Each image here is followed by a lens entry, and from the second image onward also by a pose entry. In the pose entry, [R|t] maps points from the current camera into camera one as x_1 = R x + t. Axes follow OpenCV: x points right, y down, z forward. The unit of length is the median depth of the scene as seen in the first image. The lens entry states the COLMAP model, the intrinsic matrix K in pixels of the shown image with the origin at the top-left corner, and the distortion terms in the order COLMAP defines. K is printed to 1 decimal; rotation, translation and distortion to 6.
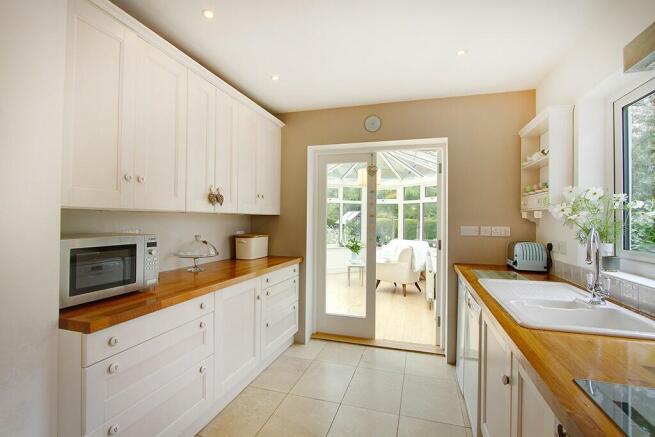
lens RADIAL K [[312.7, 0, 333.1], [0, 312.7, 215.8], [0, 0, 1]] dist [-0.003638, 0.000793]
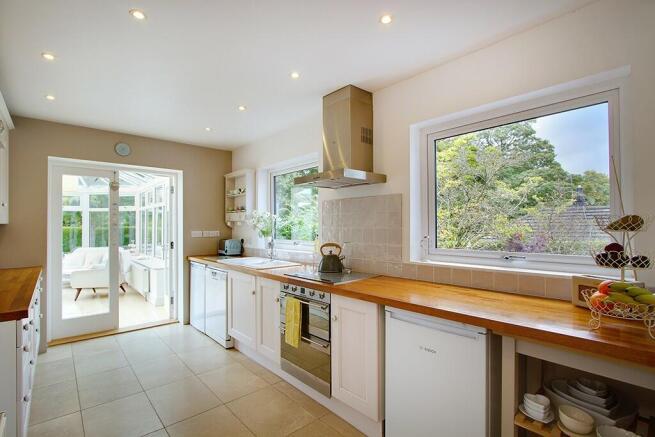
lens RADIAL K [[312.7, 0, 325.2], [0, 312.7, 219.8], [0, 0, 1]] dist [-0.003638, 0.000793]
pose [[0.507475, 0.006326, 0.861644, -0.520849], [-0.000158, 0.999974, -0.007248, -0.010342], [-0.861667, 0.003542, 0.507462, -0.297853]]
